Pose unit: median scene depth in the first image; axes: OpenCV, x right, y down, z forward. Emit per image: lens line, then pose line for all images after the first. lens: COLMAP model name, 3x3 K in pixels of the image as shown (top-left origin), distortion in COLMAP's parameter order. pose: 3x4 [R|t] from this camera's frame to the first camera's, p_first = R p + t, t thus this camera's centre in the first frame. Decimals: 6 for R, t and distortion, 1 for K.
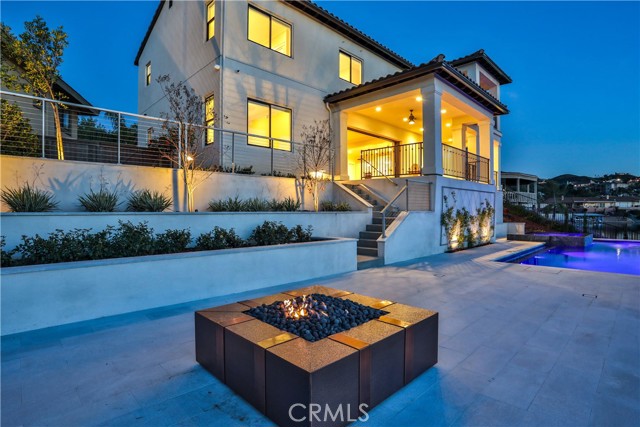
lens RADIAL K [[328.0, 0, 316.0], [0, 328.0, 213.1], [0, 0, 1]] dist [-0.078704, 0.034196]
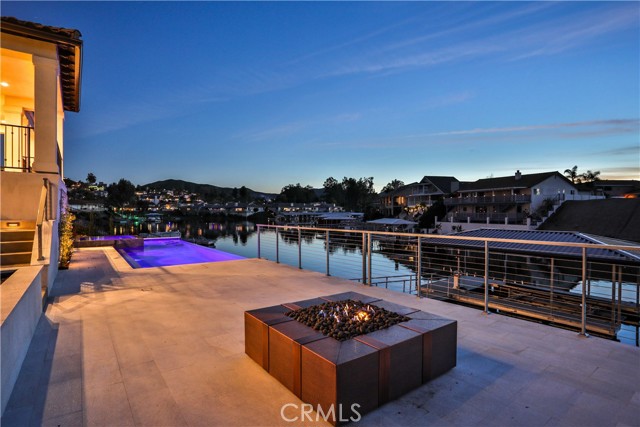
lens RADIAL K [[330.9, 0, 315.6], [0, 330.9, 213.9], [0, 0, 1]] dist [-0.080305, 0.035996]
pose [[0.136192, -0.005715, 0.990666, -0.276402], [0.009436, 0.999945, 0.004471, -0.015011], [-0.990637, 0.008739, 0.136239, 0.225043]]
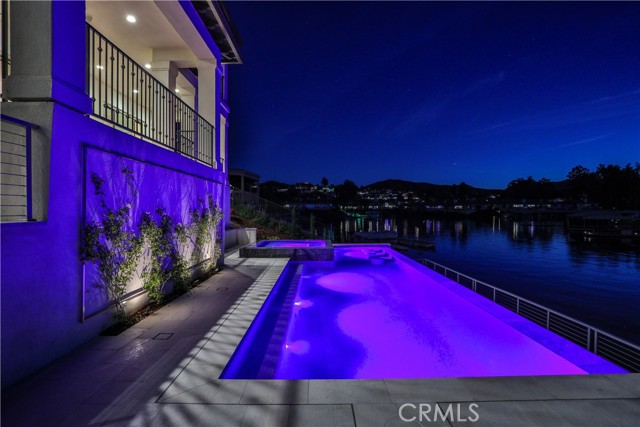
lens RADIAL K [[334.9, 0, 315.8], [0, 334.9, 215.6], [0, 0, 1]] dist [-0.080981, 0.037284]
pose [[0.697265, -0.013431, 0.716687, 0.256709], [0.009079, 0.999910, 0.009906, -0.006316], [-0.716755, -0.000401, 0.697324, 0.486348]]
